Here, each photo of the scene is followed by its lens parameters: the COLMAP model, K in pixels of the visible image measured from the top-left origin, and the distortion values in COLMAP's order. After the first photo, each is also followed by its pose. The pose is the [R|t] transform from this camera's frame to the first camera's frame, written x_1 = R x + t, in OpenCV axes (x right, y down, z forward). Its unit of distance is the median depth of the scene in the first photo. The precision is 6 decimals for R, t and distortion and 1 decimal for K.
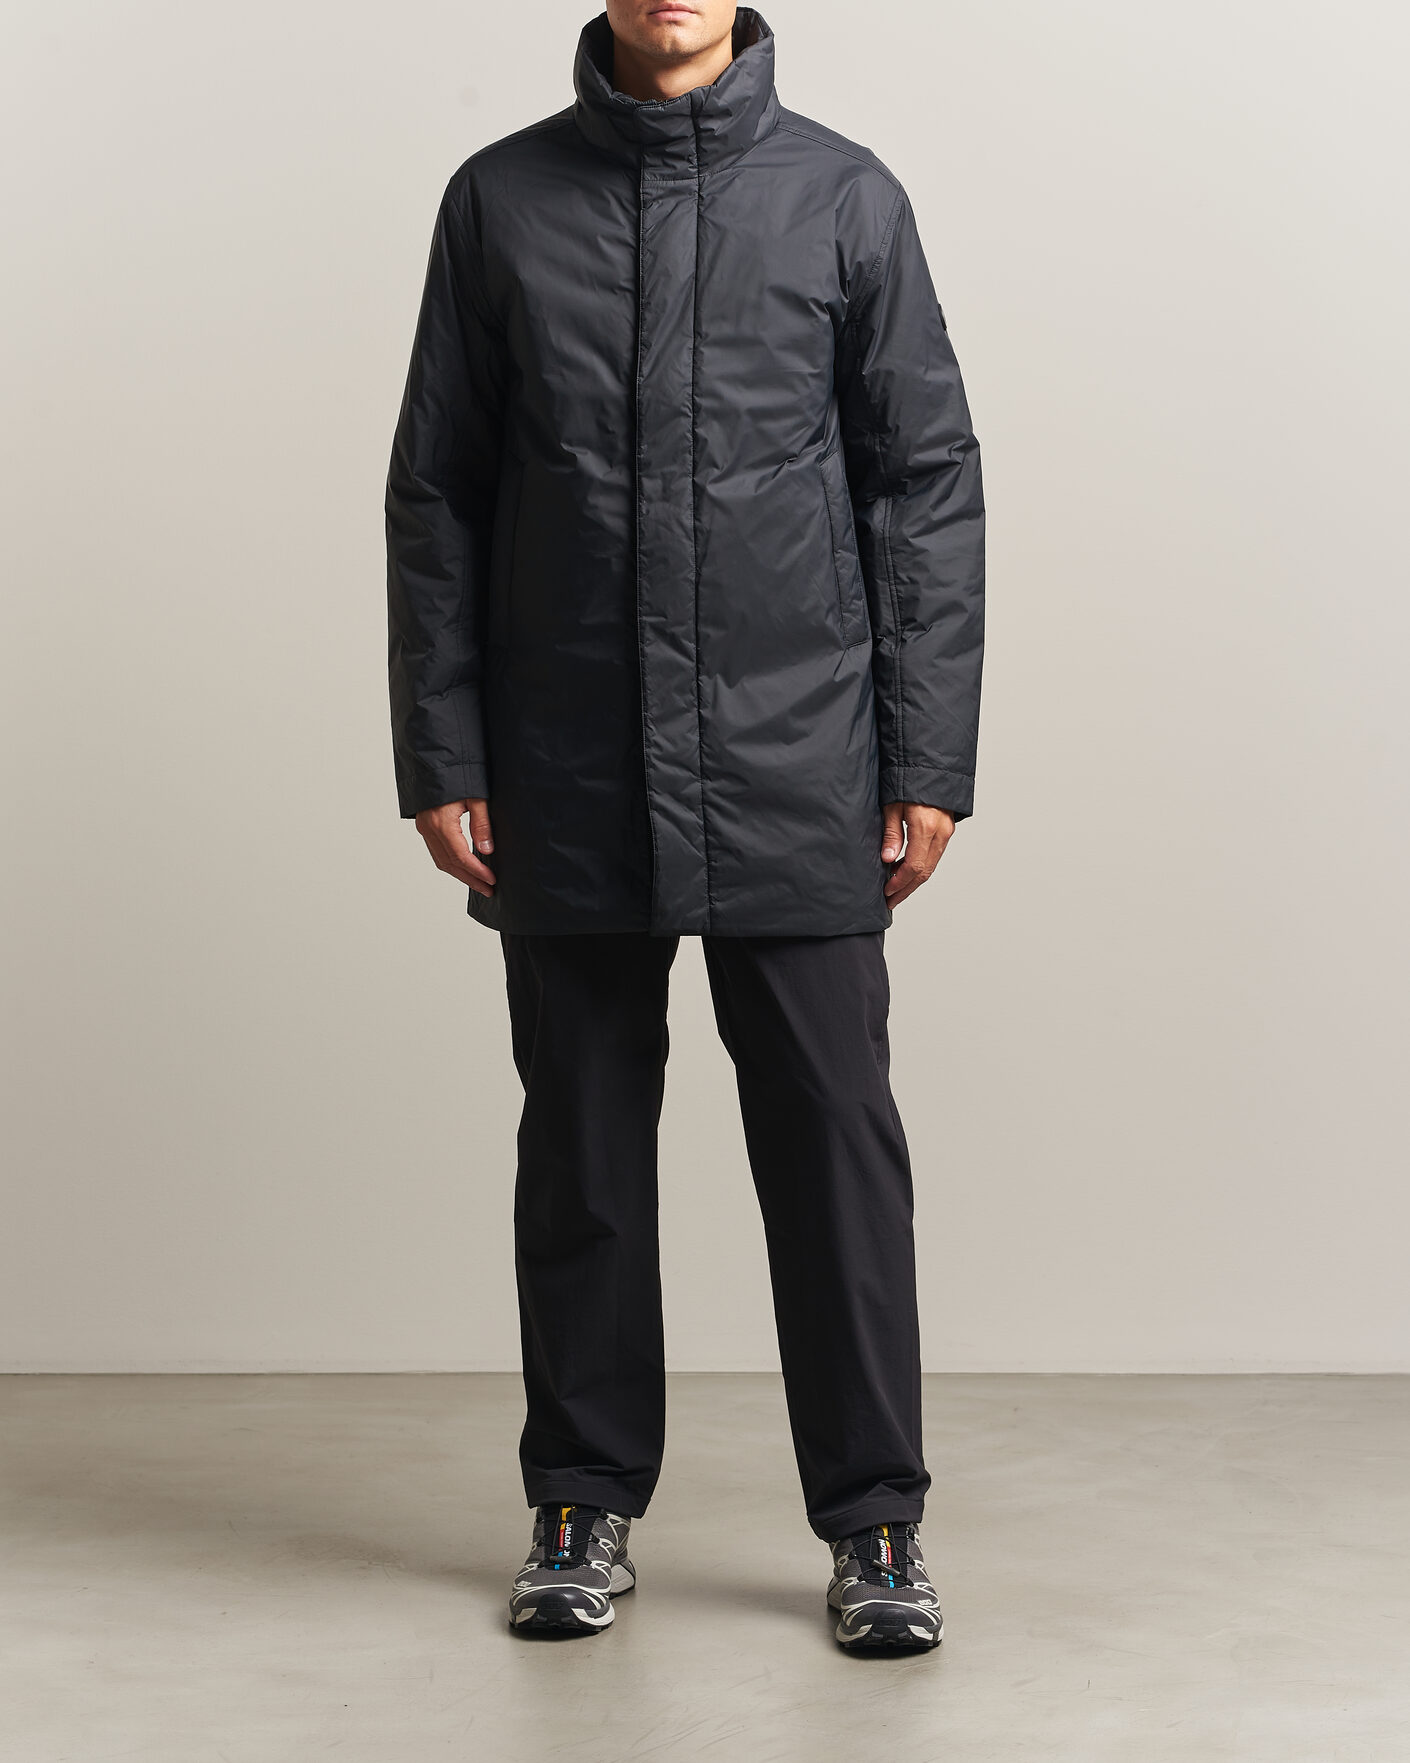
lens RADIAL K [[4295.6, 0, 705.0], [0, 4295.6, 881.5], [0, 0, 1]] dist [0.280648, -10.787417]
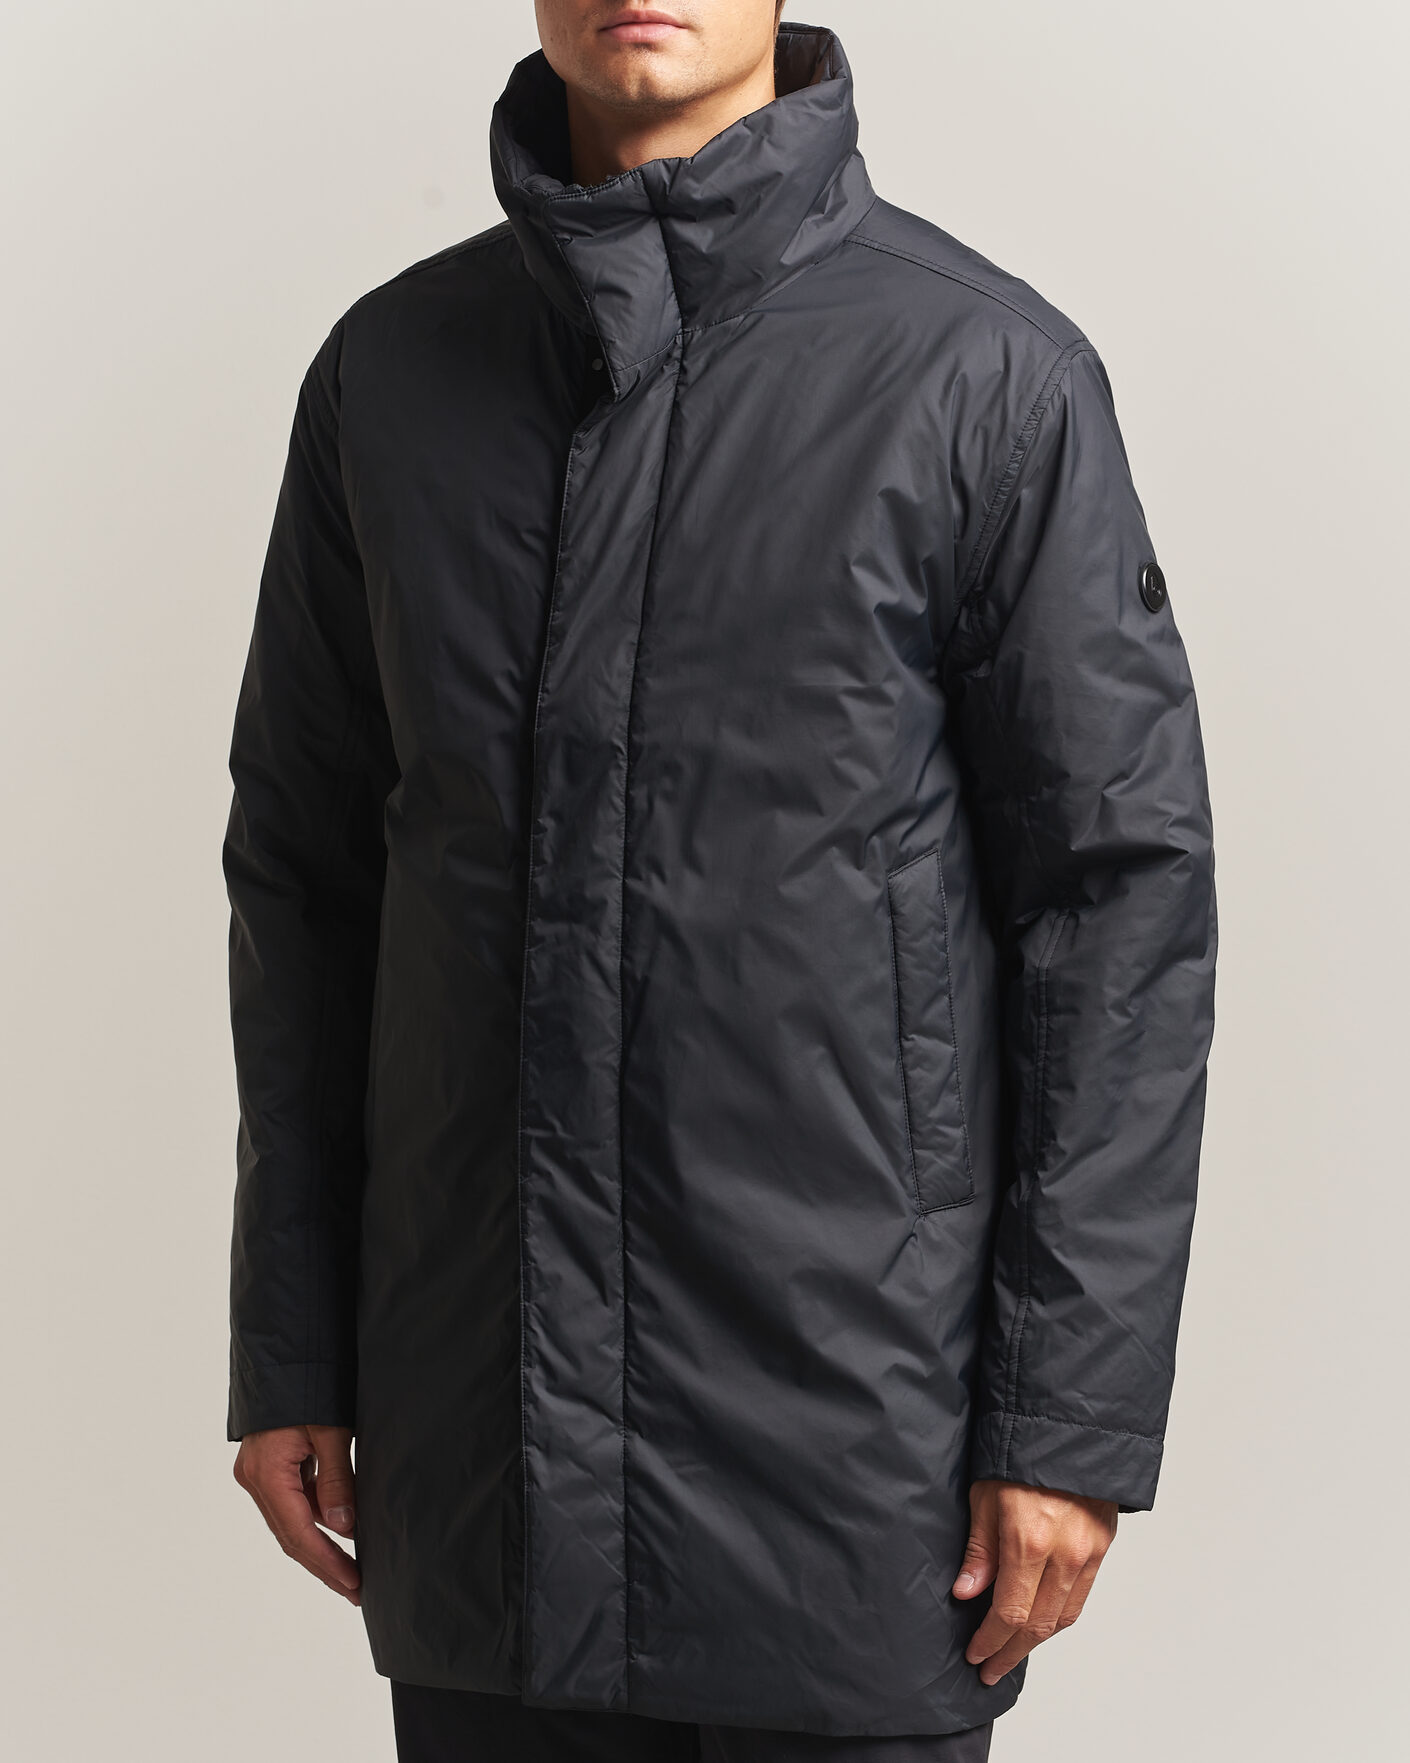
lens RADIAL K [[4295.6, 0, 705.0], [0, 4295.6, 881.5], [0, 0, 1]] dist [0.280648, -10.787417]
pose [[0.963912, 0.035320, -0.263867, 0.150645], [-0.040684, 0.999061, -0.014891, -0.085488], [0.263093, 0.025089, 0.964444, 0.472875]]
